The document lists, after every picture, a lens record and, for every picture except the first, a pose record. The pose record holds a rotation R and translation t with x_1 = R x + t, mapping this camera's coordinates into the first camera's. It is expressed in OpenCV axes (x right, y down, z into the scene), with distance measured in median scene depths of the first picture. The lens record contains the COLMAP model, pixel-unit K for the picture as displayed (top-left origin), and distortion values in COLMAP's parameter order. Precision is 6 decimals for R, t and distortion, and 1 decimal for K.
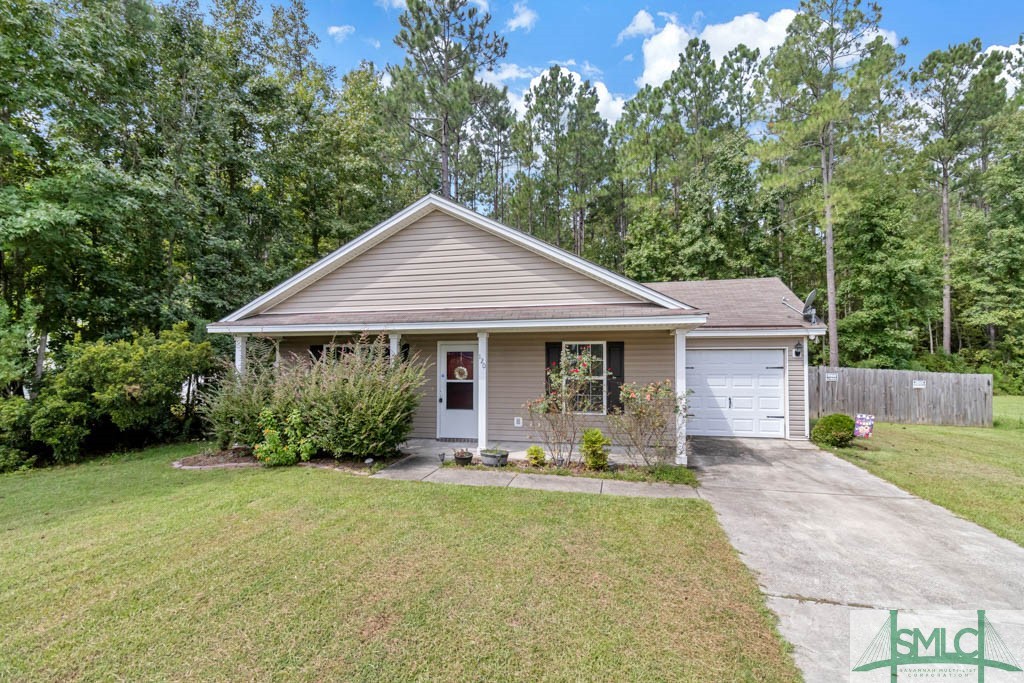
lens RADIAL K [[485.8, 0, 527.3], [0, 485.8, 343.0], [0, 0, 1]] dist [0.000139, 0.000048]
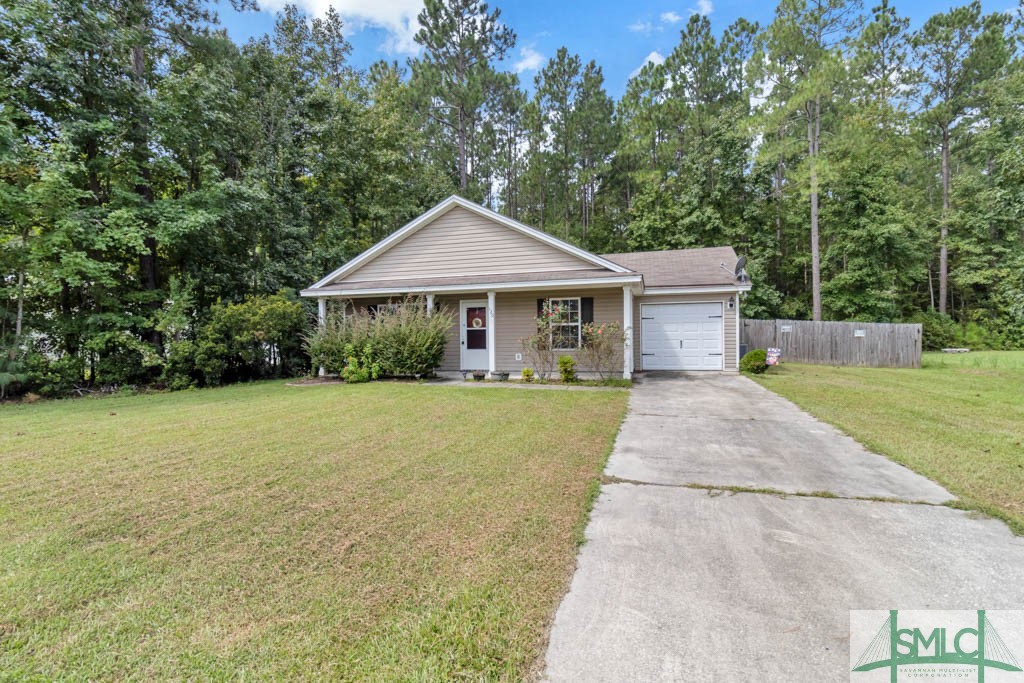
lens RADIAL K [[493.5, 0, 512.0], [0, 493.5, 341.5], [0, 0, 1]] dist [0.001493, 0.000850]
pose [[0.997262, -0.010593, -0.073185, 0.029947], [0.014509, 0.998480, 0.053175, 0.019343], [0.072511, -0.054091, 0.995900, -0.182212]]
